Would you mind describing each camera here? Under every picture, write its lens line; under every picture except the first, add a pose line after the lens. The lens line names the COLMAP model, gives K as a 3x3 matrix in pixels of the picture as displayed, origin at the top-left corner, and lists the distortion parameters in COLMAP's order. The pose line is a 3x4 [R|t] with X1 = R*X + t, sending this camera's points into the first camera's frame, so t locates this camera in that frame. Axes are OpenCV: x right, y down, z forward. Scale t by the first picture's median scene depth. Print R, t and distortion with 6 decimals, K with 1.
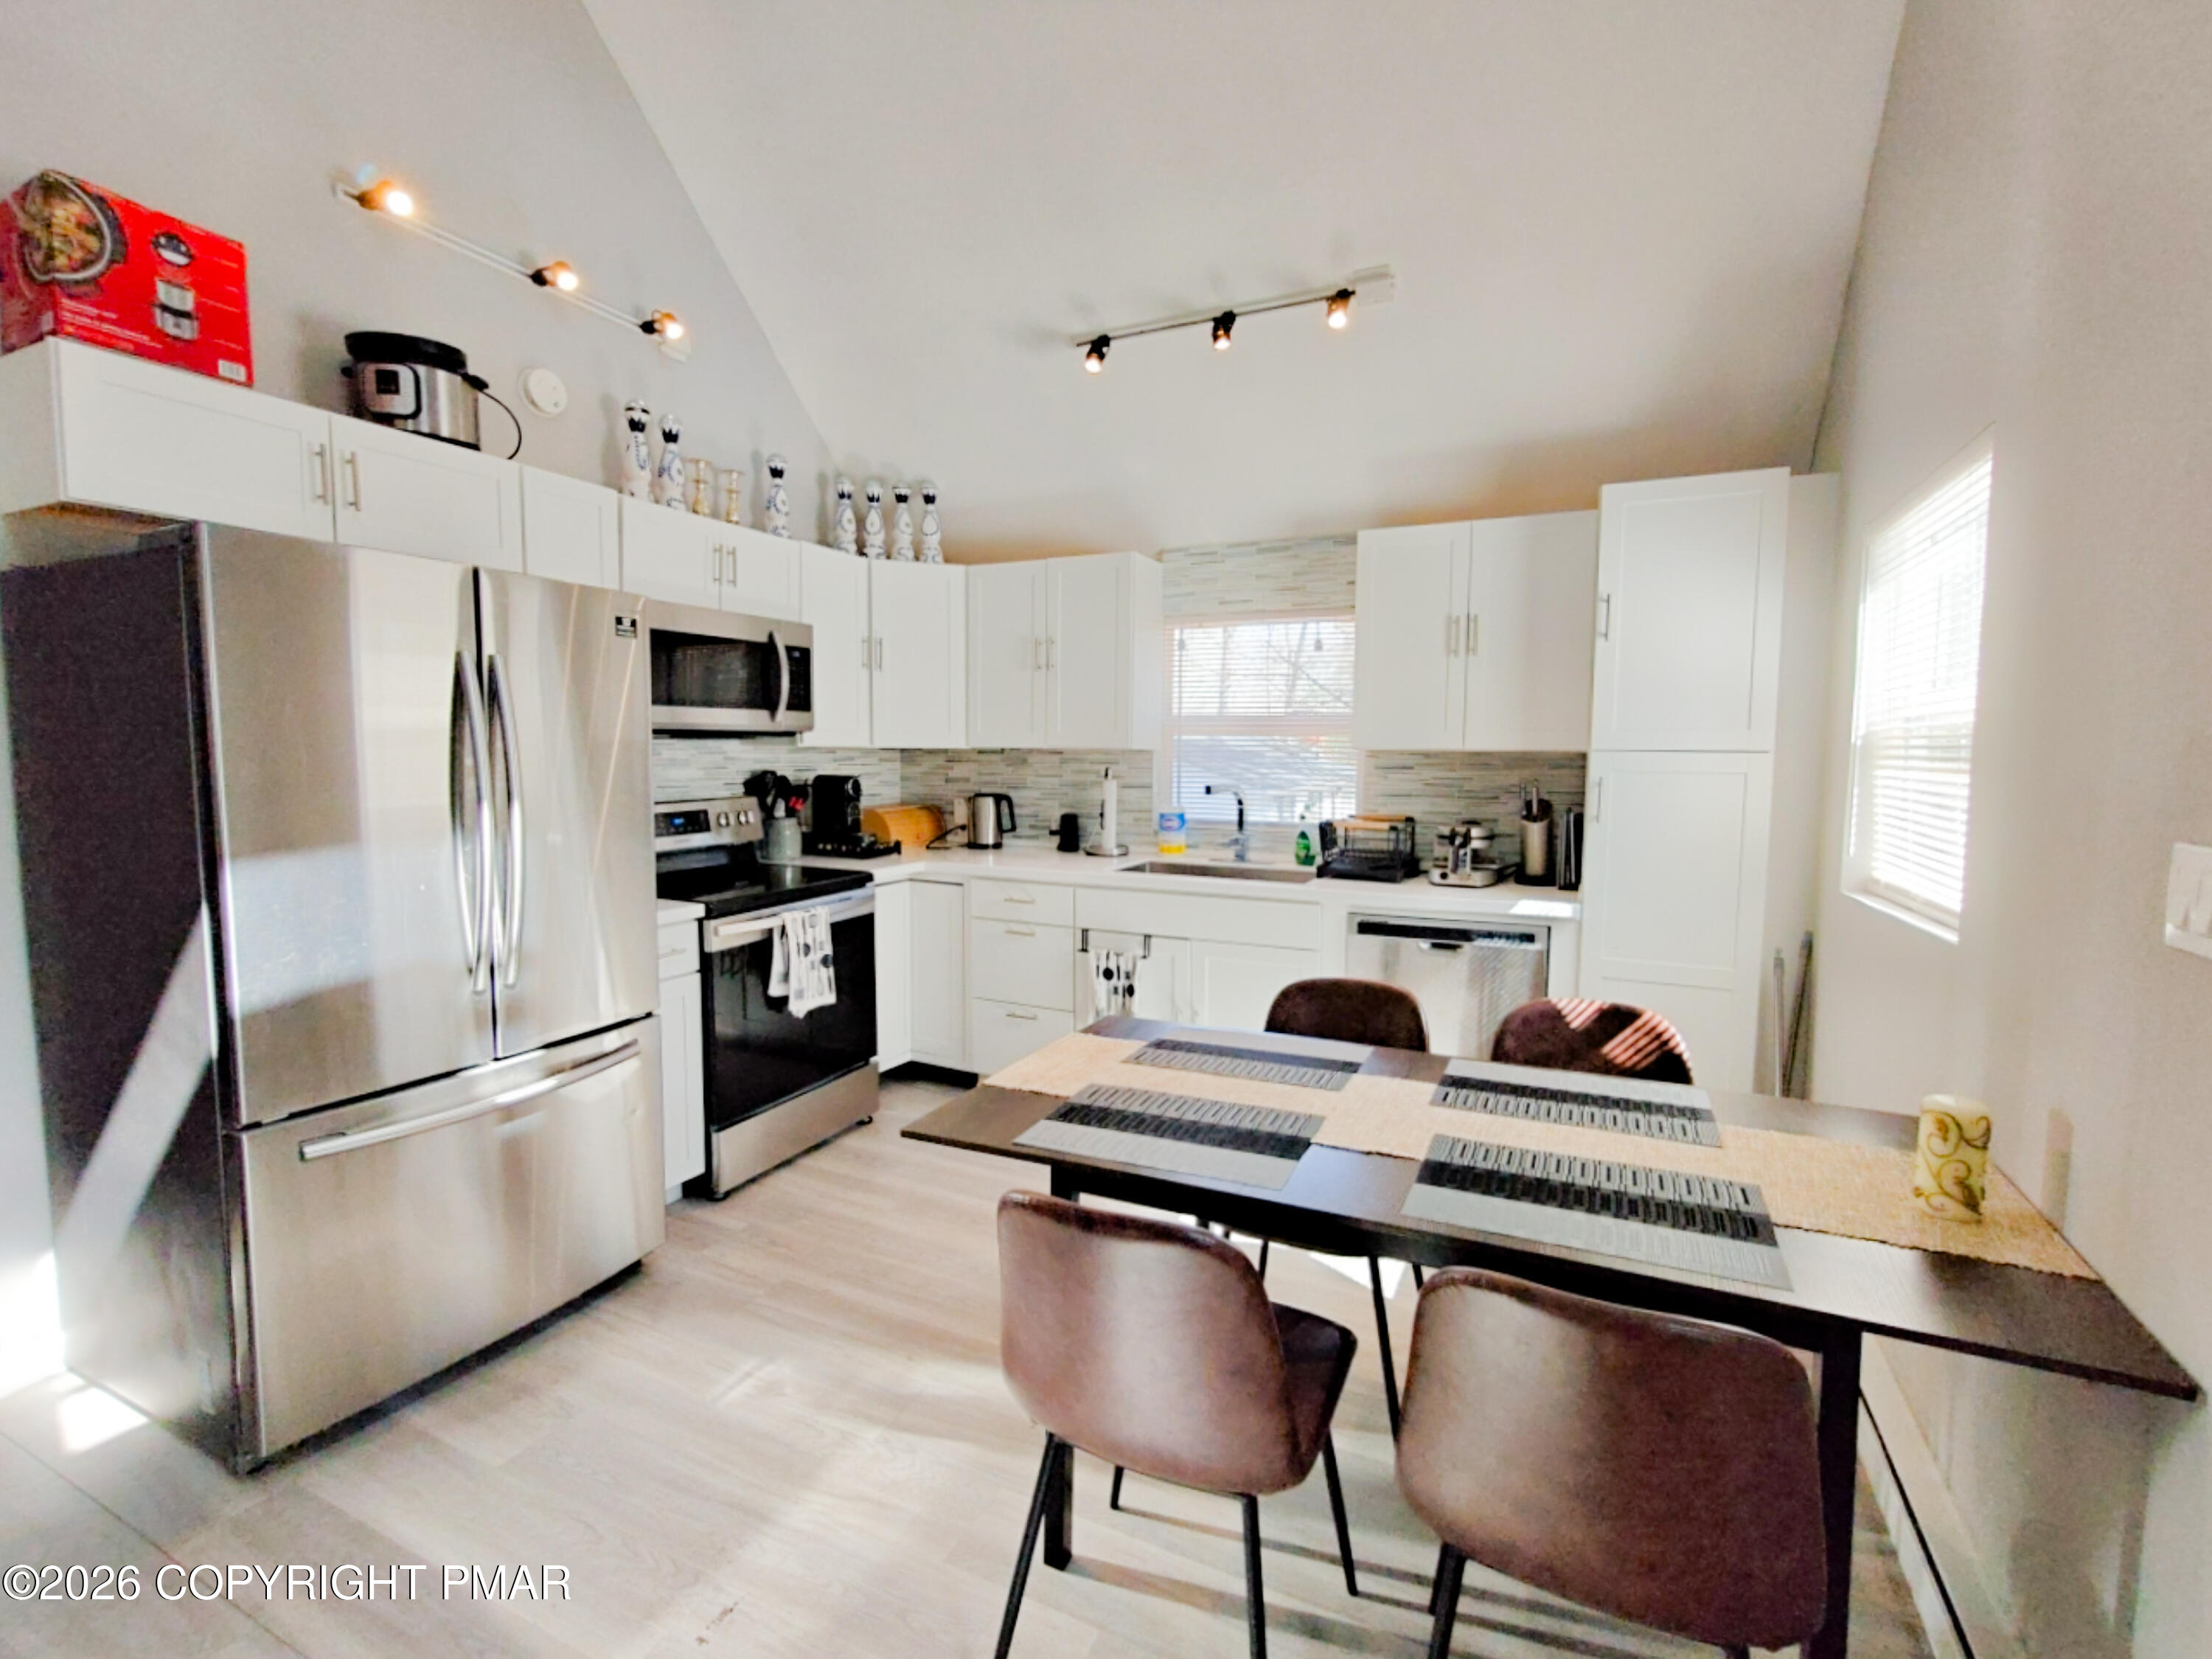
lens RADIAL K [[997.4, 0, 1106.1], [0, 997.4, 831.9], [0, 0, 1]] dist [-0.001701, 0.000623]
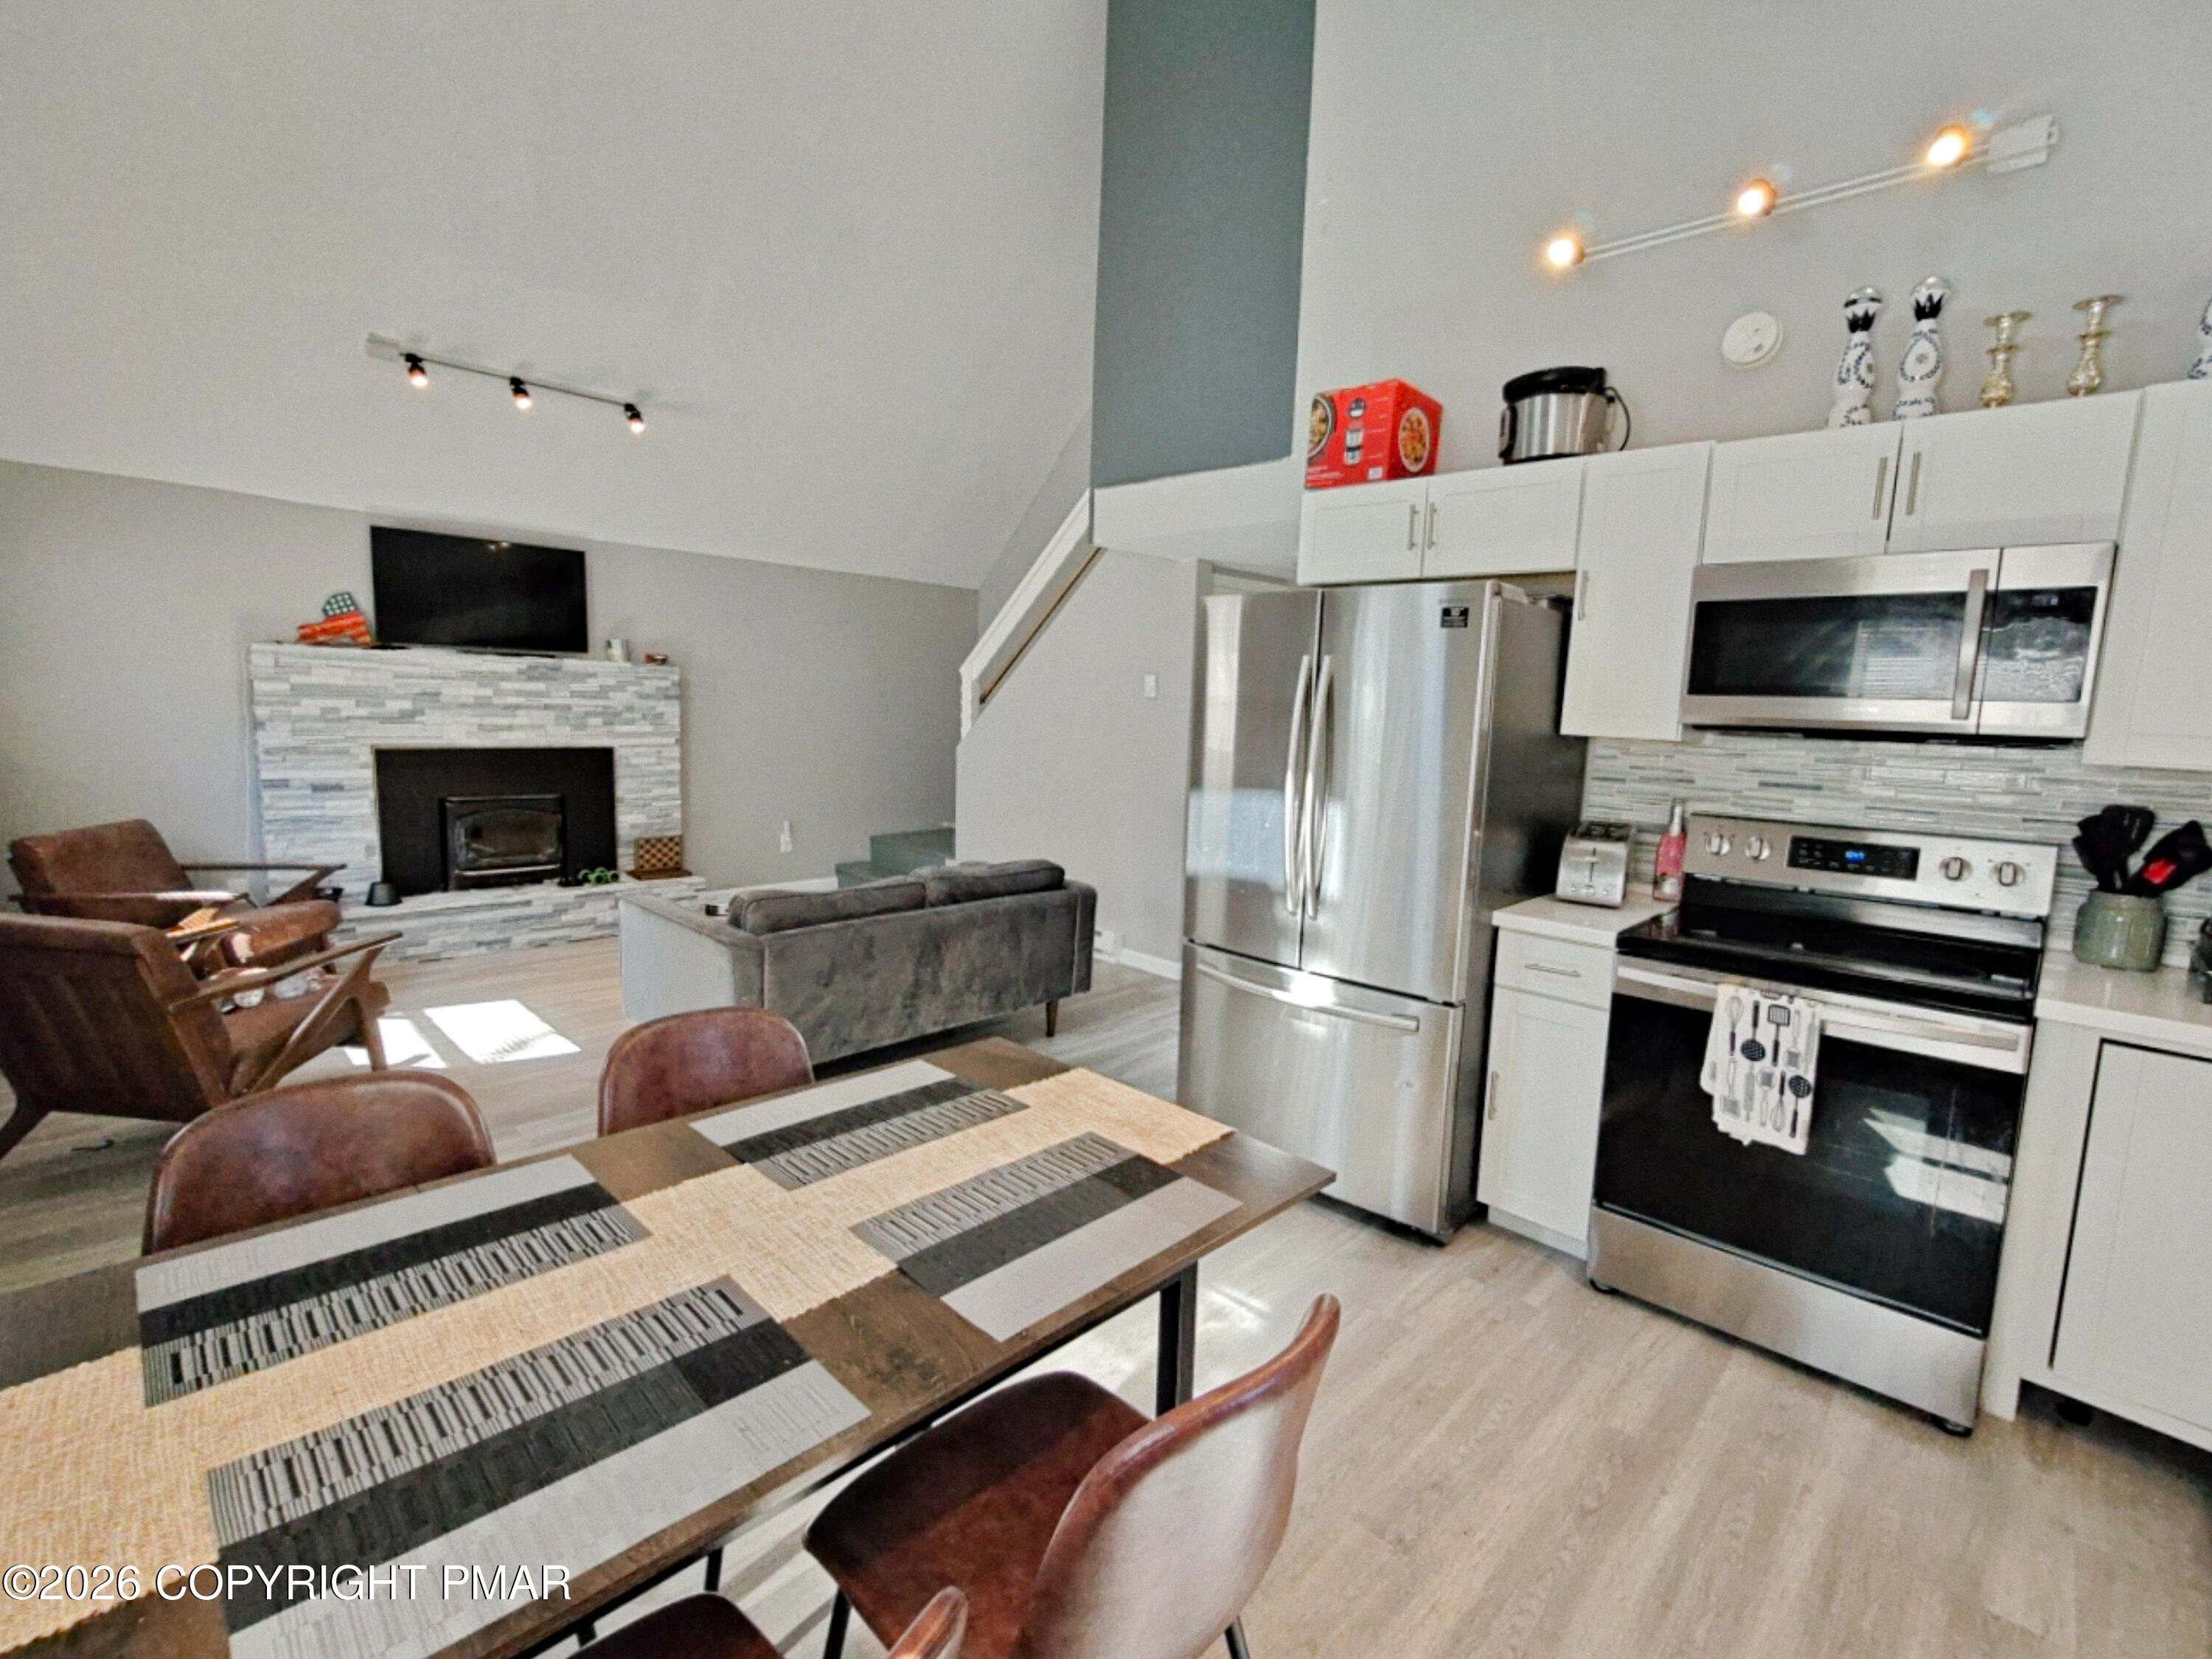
lens RADIAL K [[997.4, 0, 1116.0], [0, 997.4, 829.2], [0, 0, 1]] dist [-0.001701, 0.000623]
pose [[-0.305454, 0.102469, -0.946677, 0.533403], [-0.121329, 0.981901, 0.145430, -0.087970], [0.944445, 0.159282, -0.287493, 0.883996]]
